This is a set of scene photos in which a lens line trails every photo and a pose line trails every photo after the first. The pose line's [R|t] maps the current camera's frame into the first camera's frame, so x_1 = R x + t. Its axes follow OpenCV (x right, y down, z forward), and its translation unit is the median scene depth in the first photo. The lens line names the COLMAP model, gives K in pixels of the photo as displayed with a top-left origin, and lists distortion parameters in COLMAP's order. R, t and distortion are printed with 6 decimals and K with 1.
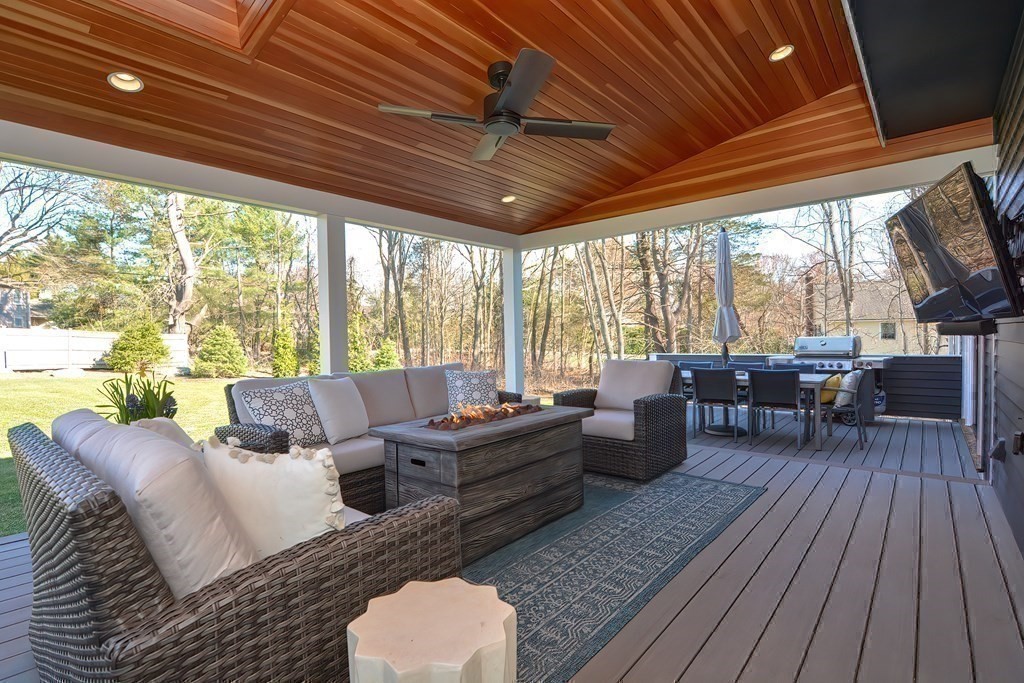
lens RADIAL K [[490.0, 0, 505.1], [0, 490.0, 341.7], [0, 0, 1]] dist [0.000580, -0.001015]
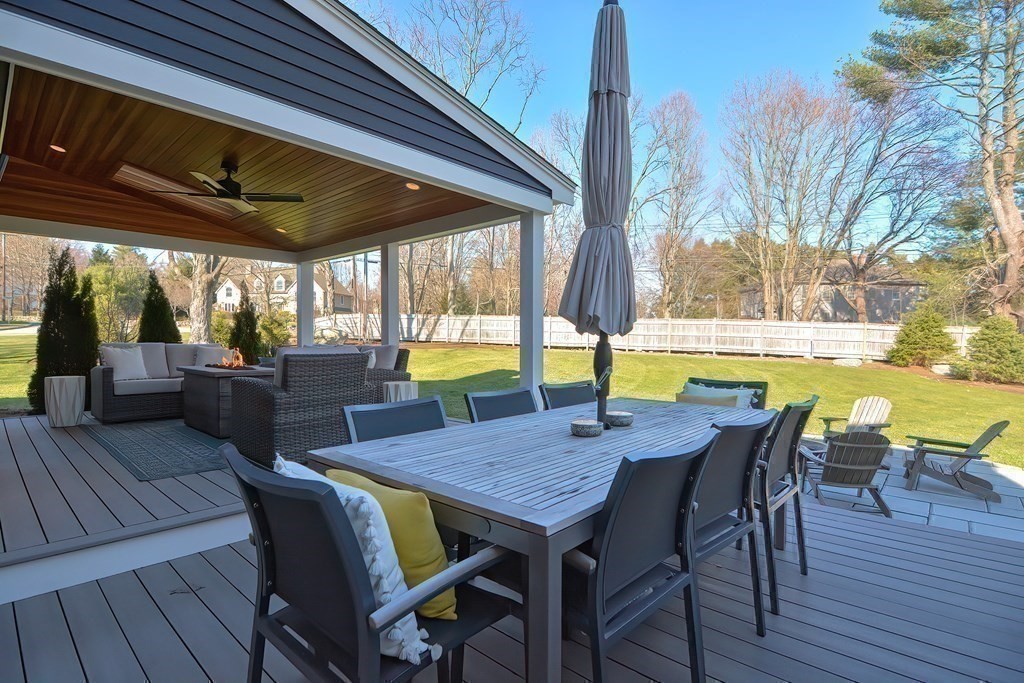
lens RADIAL K [[498.7, 0, 507.7], [0, 498.7, 341.9], [0, 0, 1]] dist [-0.022802, -0.001904]
pose [[-0.023753, 0.027957, -0.999327, 0.213933], [-0.016075, 0.999469, 0.028343, -0.000934], [0.999589, 0.016738, -0.023291, 0.249622]]
